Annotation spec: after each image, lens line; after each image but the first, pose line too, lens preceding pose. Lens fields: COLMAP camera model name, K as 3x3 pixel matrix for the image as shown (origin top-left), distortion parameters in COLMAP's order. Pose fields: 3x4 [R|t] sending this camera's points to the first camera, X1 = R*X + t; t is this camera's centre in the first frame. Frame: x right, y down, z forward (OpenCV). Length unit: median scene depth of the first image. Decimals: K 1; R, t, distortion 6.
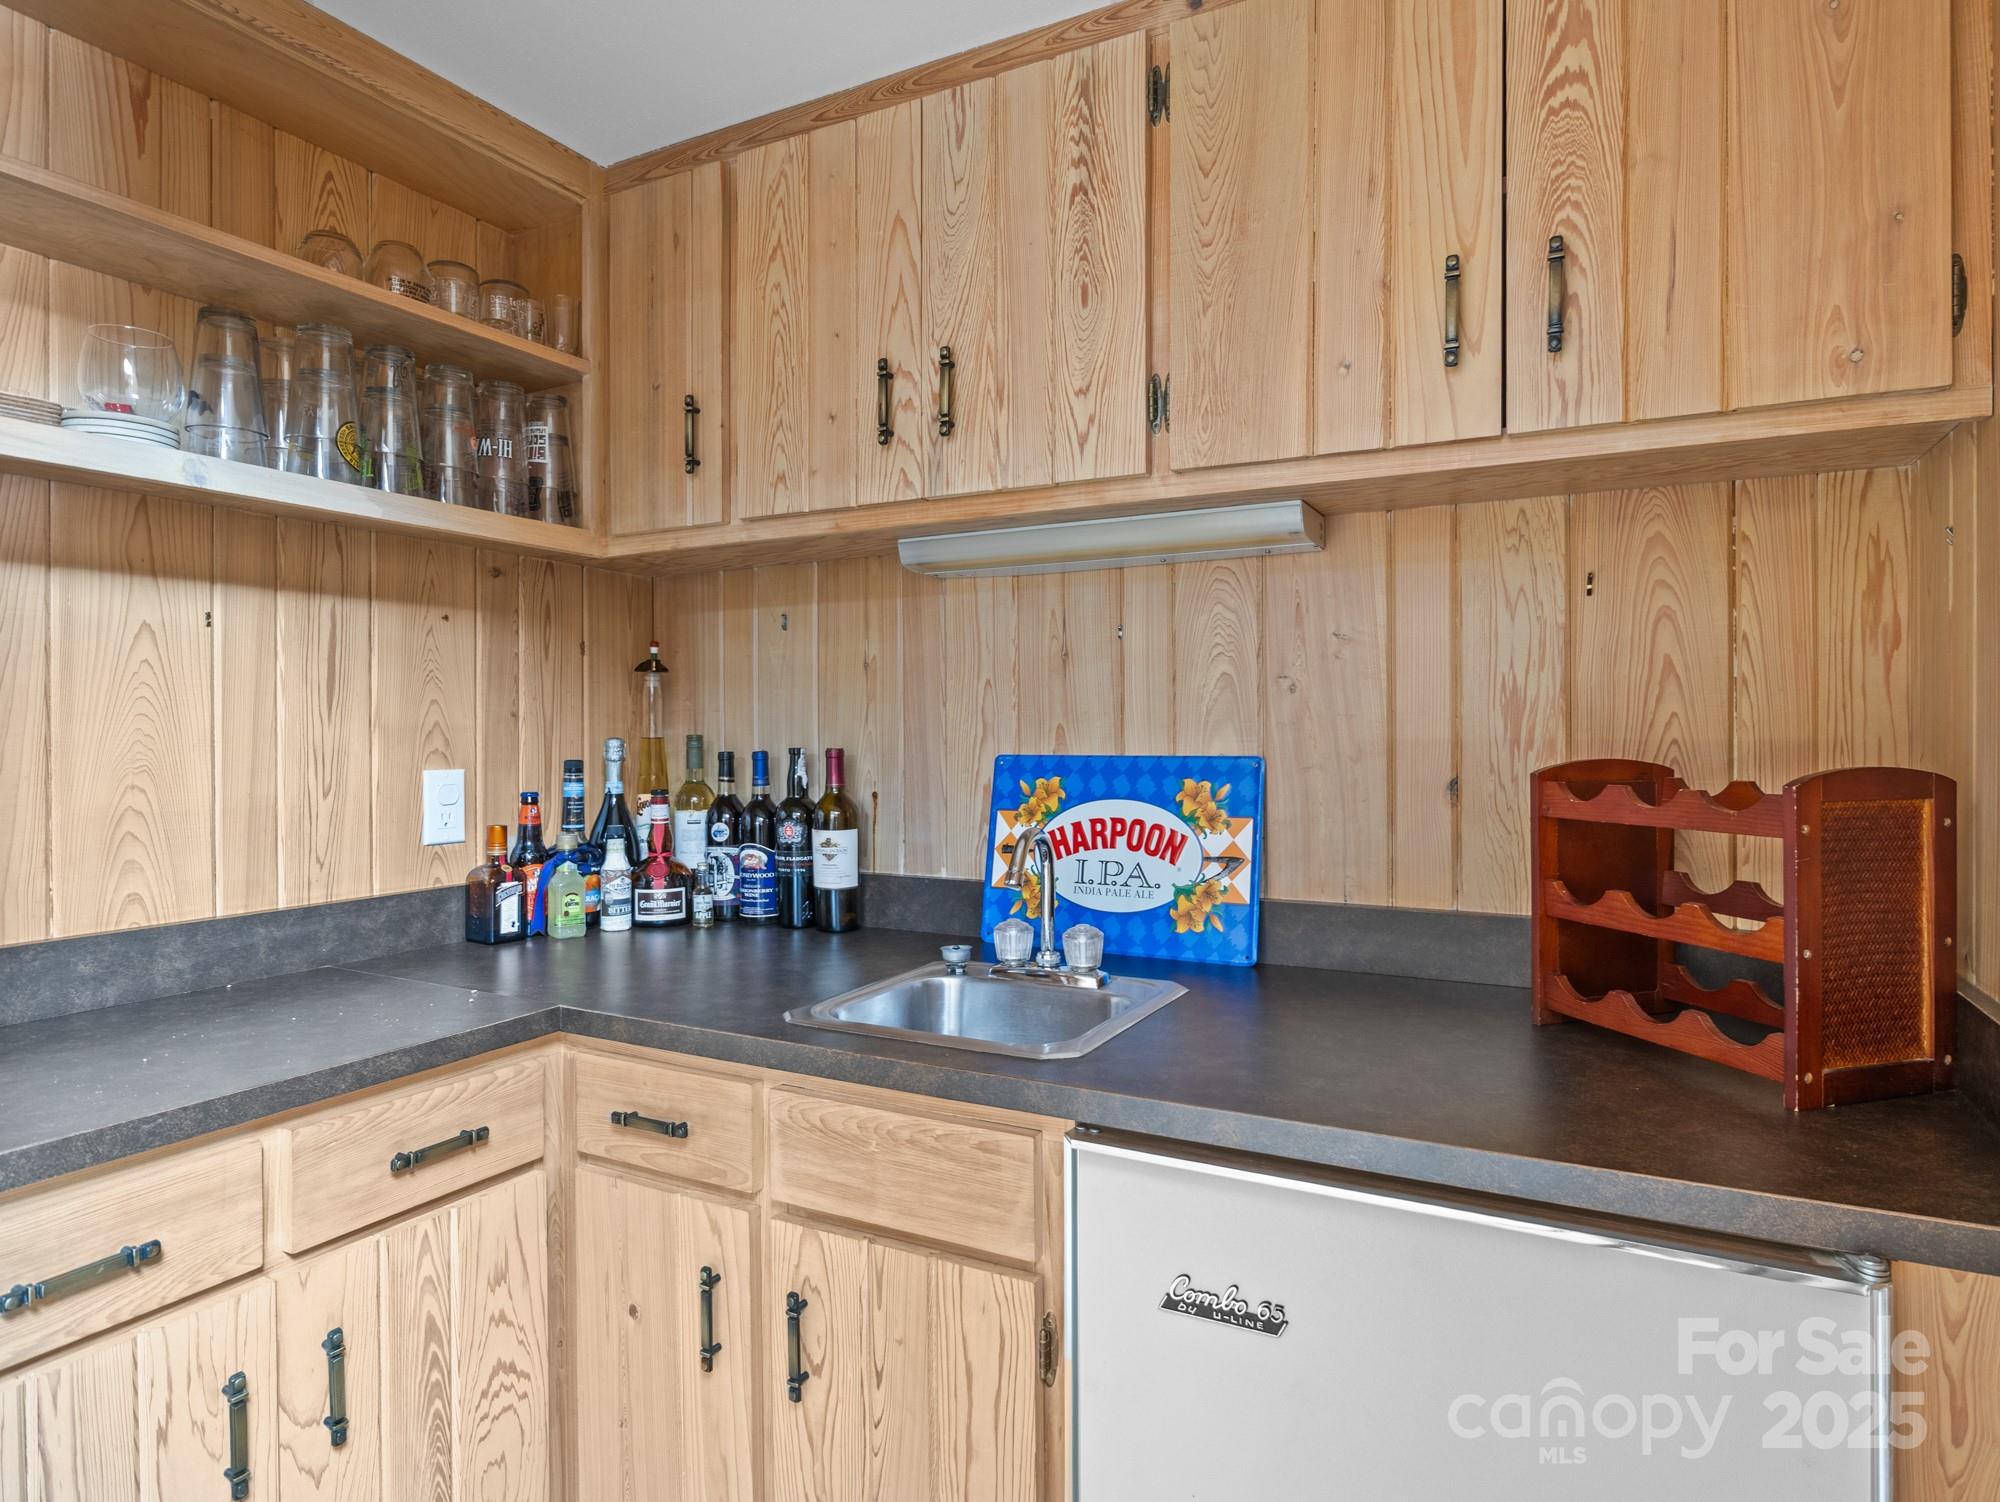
lens RADIAL K [[1131.2, 0, 1002.0], [0, 1131.2, 749.0], [0, 0, 1]] dist [-0.013292, 0.003607]
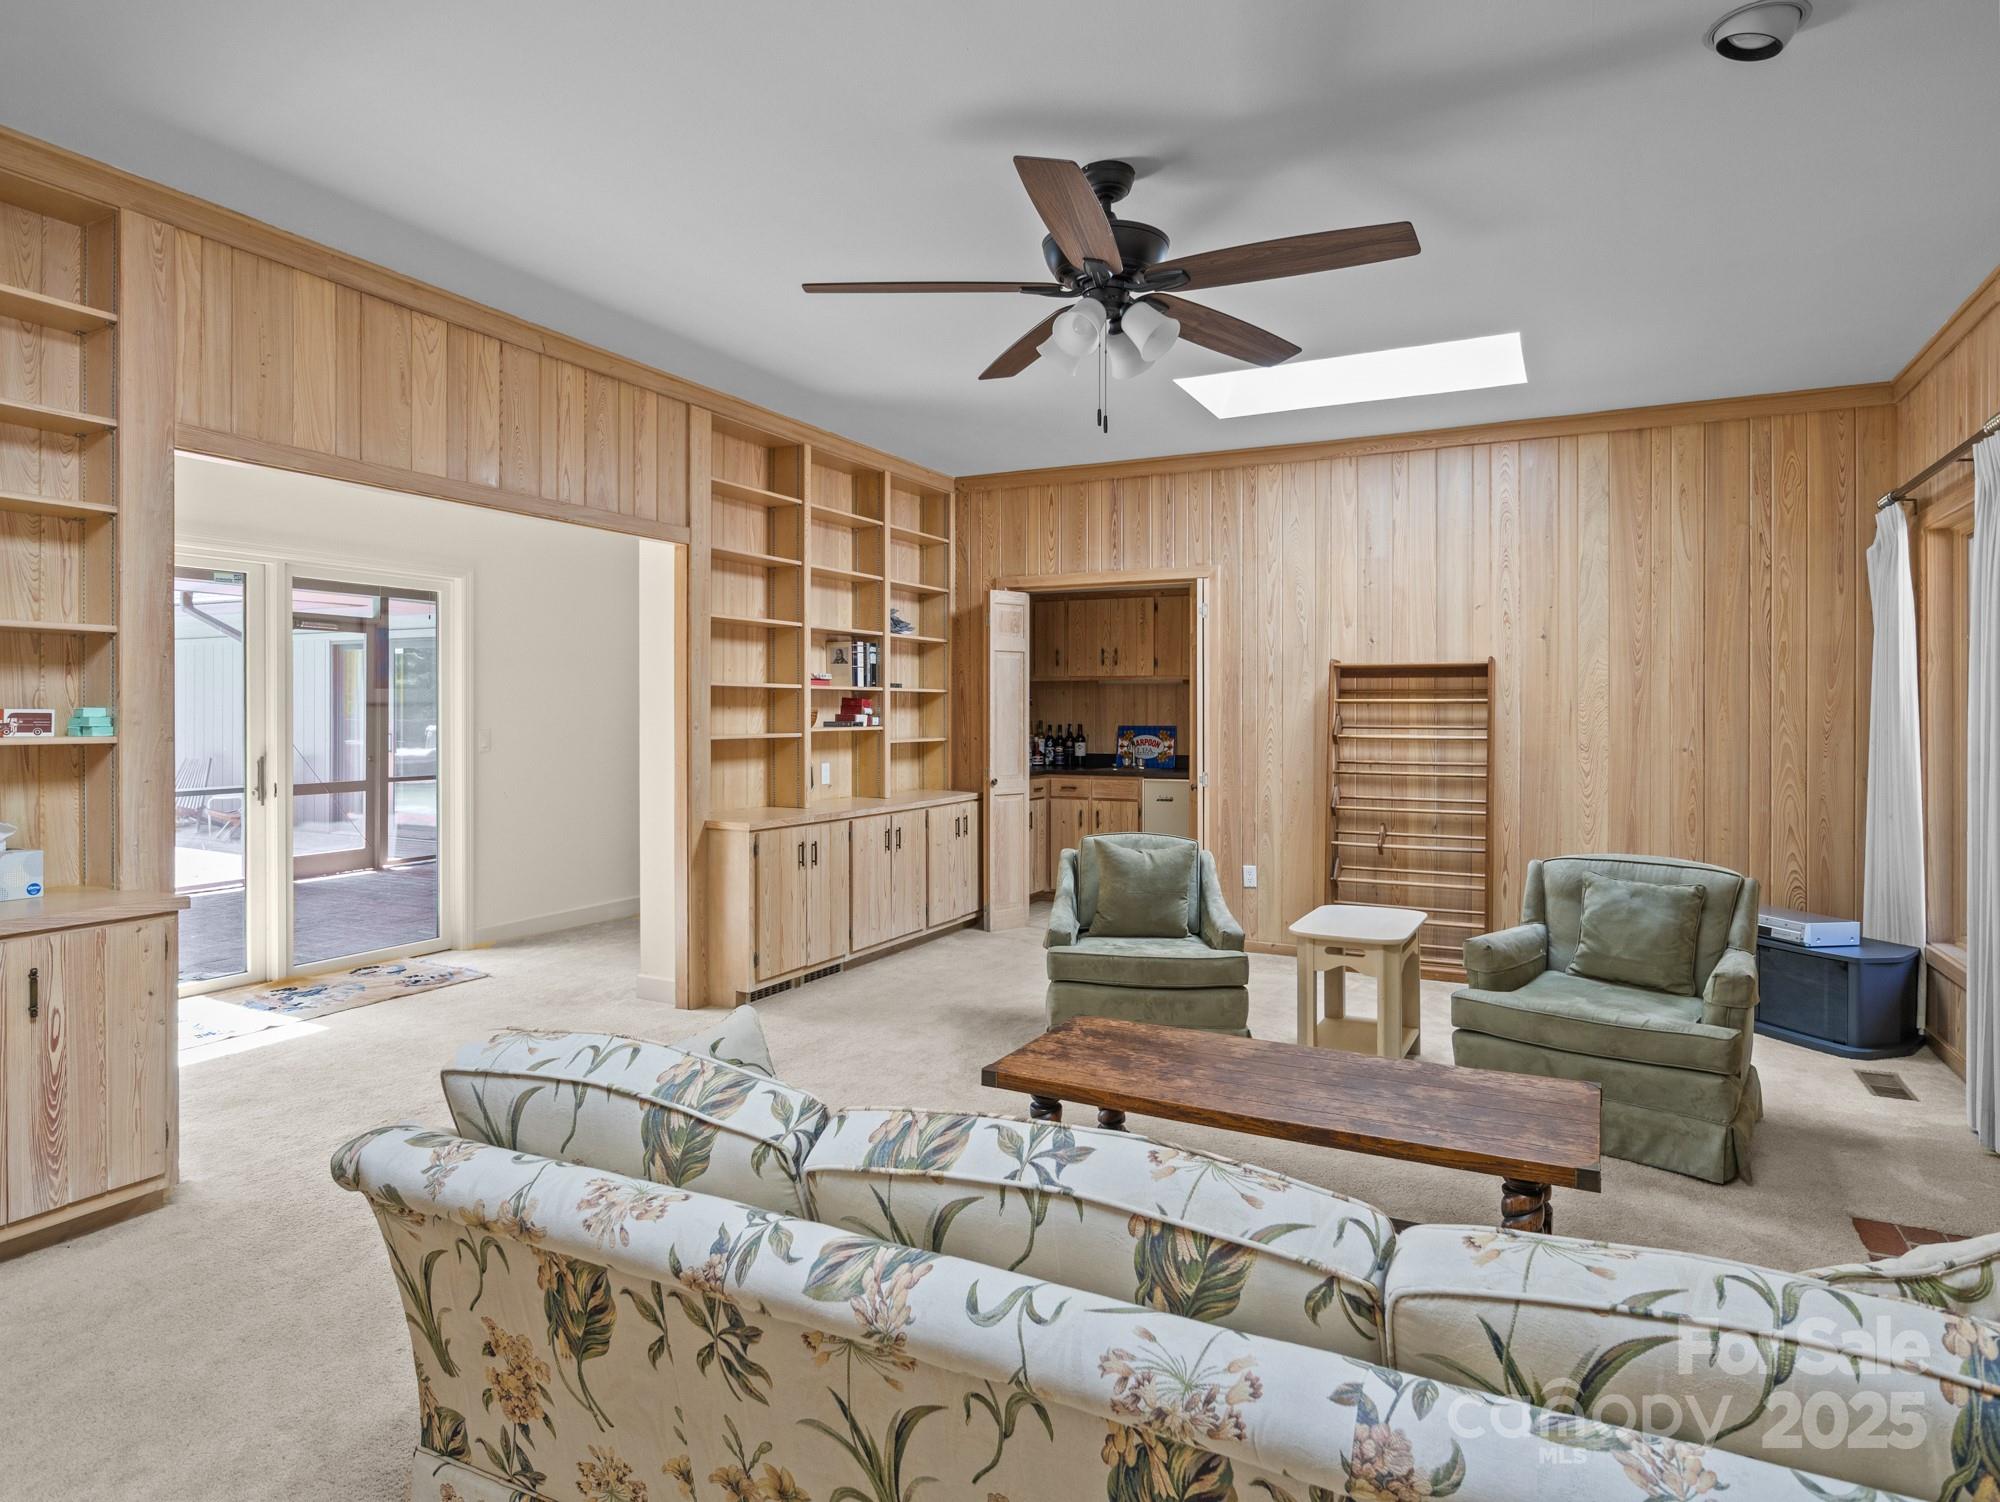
lens RADIAL K [[1131.2, 0, 1002.4], [0, 1131.2, 734.6], [0, 0, 1]] dist [-0.013292, 0.003607]
pose [[0.999854, 0.003973, 0.016600, -0.594854], [-0.004111, 0.999957, 0.008314, 0.006743], [-0.016567, -0.008381, 0.999828, -3.830528]]
